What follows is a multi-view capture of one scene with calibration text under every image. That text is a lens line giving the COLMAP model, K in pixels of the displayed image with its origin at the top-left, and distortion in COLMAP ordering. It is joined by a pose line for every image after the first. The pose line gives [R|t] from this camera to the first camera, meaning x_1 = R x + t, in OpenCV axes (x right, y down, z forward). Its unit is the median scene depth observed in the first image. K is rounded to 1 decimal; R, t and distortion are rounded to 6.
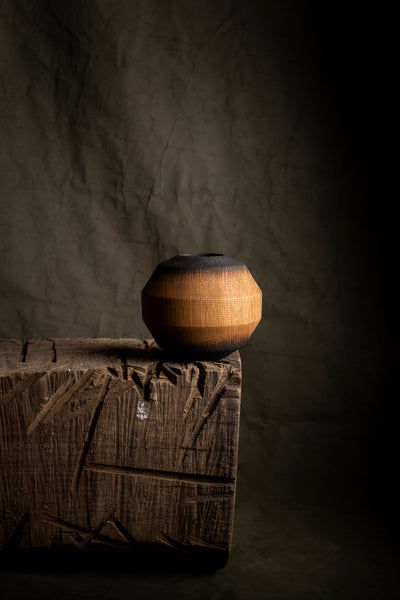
lens RADIAL K [[985.7, 0, 200.0], [0, 985.7, 300.0], [0, 0, 1]] dist [0.013348, -0.050358]
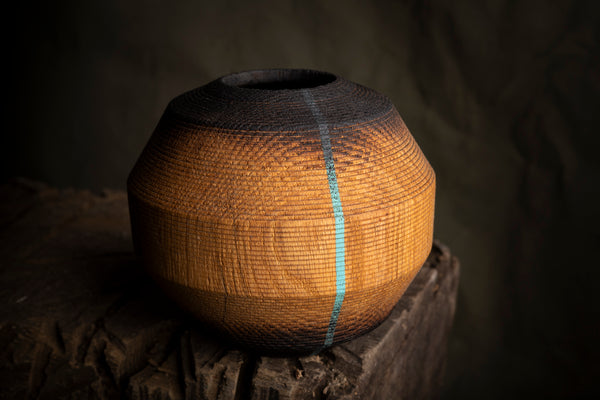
lens RADIAL K [[1009.2, 0, 300.0], [0, 1009.2, 200.0], [0, 0, 1]] dist [-0.002436, 0.006104]
pose [[0.919653, 0.138019, -0.367679, 0.157279], [-0.067457, 0.977812, 0.198324, -0.077827], [0.386894, -0.157587, 0.908559, 0.646711]]
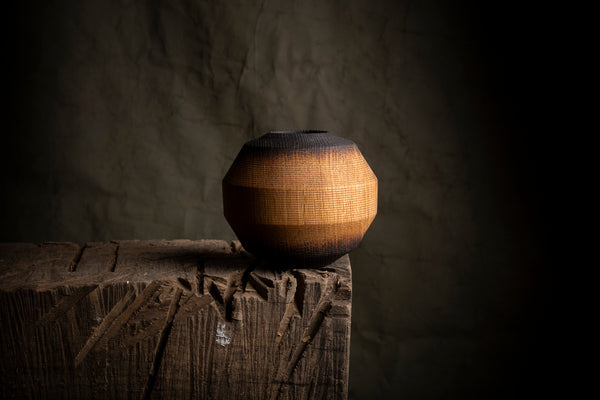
lens RADIAL K [[985.7, 0, 300.0], [0, 985.7, 200.0], [0, 0, 1]] dist [0.013348, -0.050358]
pose [[0.999863, -0.008145, -0.014395, 0.013148], [0.008169, 0.999965, 0.001609, 0.006719], [0.014382, -0.001726, 0.999895, 0.228461]]
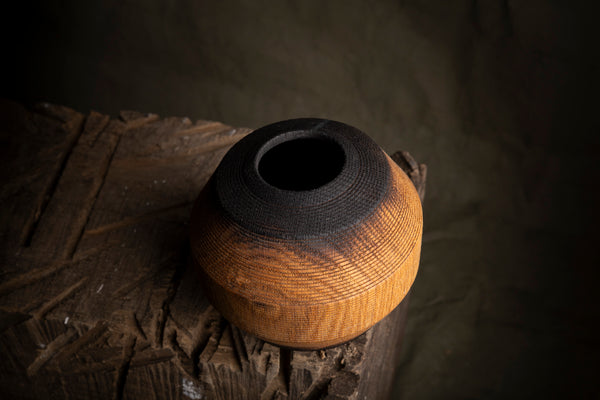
lens RADIAL K [[985.7, 0, 300.0], [0, 985.7, 200.0], [0, 0, 1]] dist [0.013348, -0.050358]
pose [[0.950802, 0.165734, -0.261742, 0.137017], [0.026472, 0.798318, 0.601654, -0.326765], [0.308667, -0.578982, 0.754655, 0.631061]]
